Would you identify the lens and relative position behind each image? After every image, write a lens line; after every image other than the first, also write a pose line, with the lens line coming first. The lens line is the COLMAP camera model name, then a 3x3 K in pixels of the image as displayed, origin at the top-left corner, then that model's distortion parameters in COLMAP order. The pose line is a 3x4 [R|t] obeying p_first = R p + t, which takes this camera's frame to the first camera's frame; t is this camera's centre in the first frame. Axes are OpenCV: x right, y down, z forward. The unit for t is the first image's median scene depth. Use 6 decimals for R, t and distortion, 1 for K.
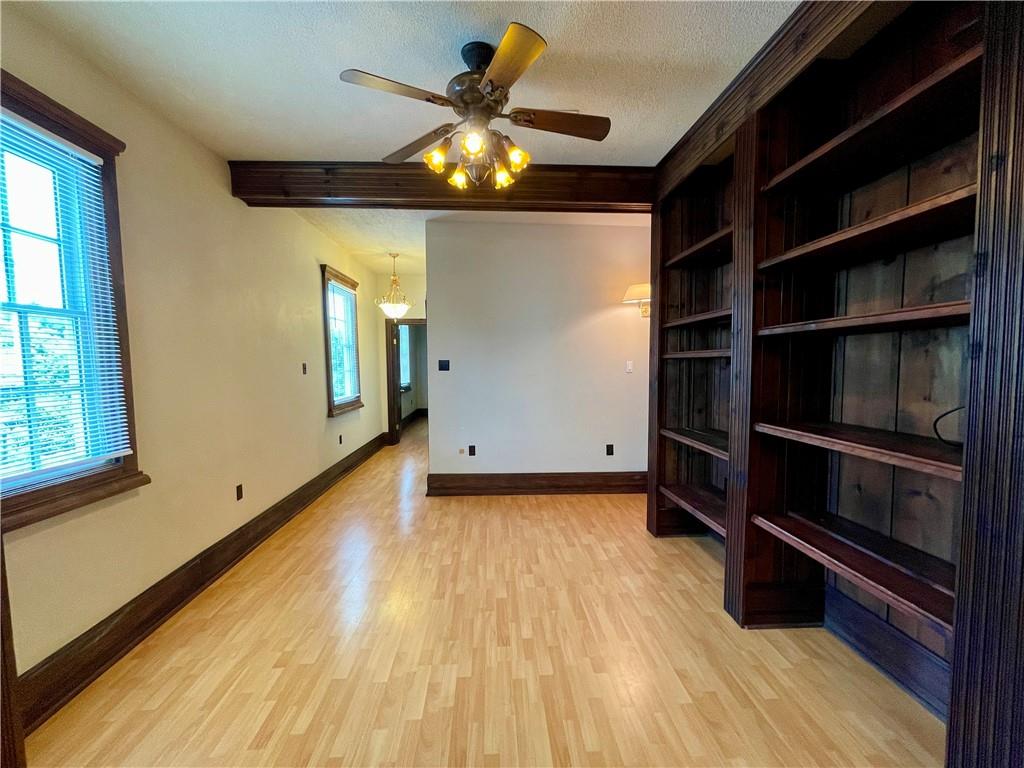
lens RADIAL K [[414.9, 0, 513.2], [0, 414.9, 389.5], [0, 0, 1]] dist [-0.001020, 0.000614]
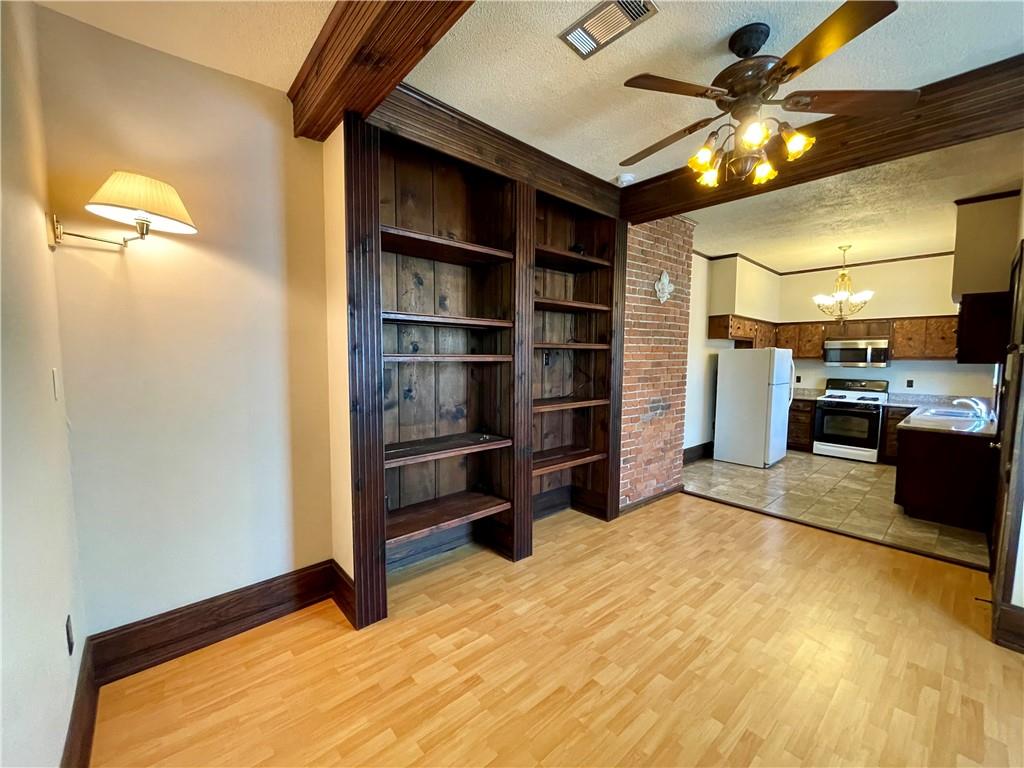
lens RADIAL K [[414.9, 0, 513.2], [0, 414.9, 389.5], [0, 0, 1]] dist [-0.001020, 0.000614]
pose [[-0.614809, -0.060725, 0.786335, -0.390730], [0.047960, 0.992308, 0.114130, -0.117177], [-0.787217, 0.107880, -0.607167, 1.497294]]
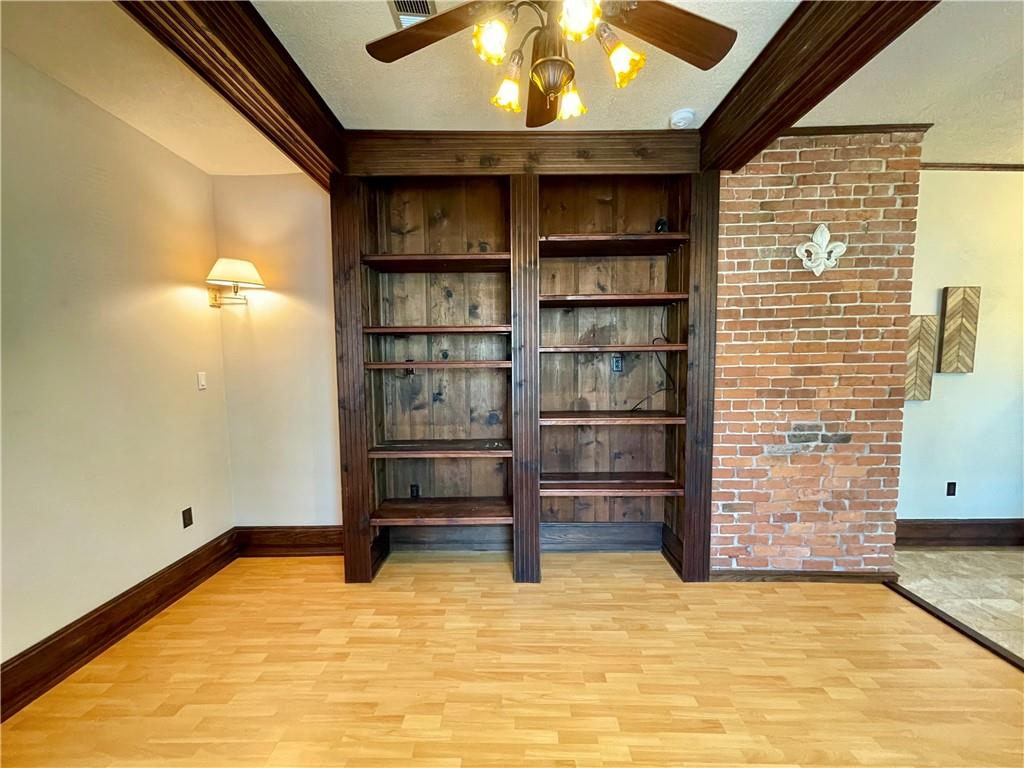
lens RADIAL K [[414.9, 0, 513.2], [0, 414.9, 389.5], [0, 0, 1]] dist [-0.001020, 0.000614]
pose [[0.070415, -0.068642, 0.995153, -0.545961], [0.071830, 0.995389, 0.063576, -0.078466], [-0.994928, 0.067006, 0.075021, 0.770895]]
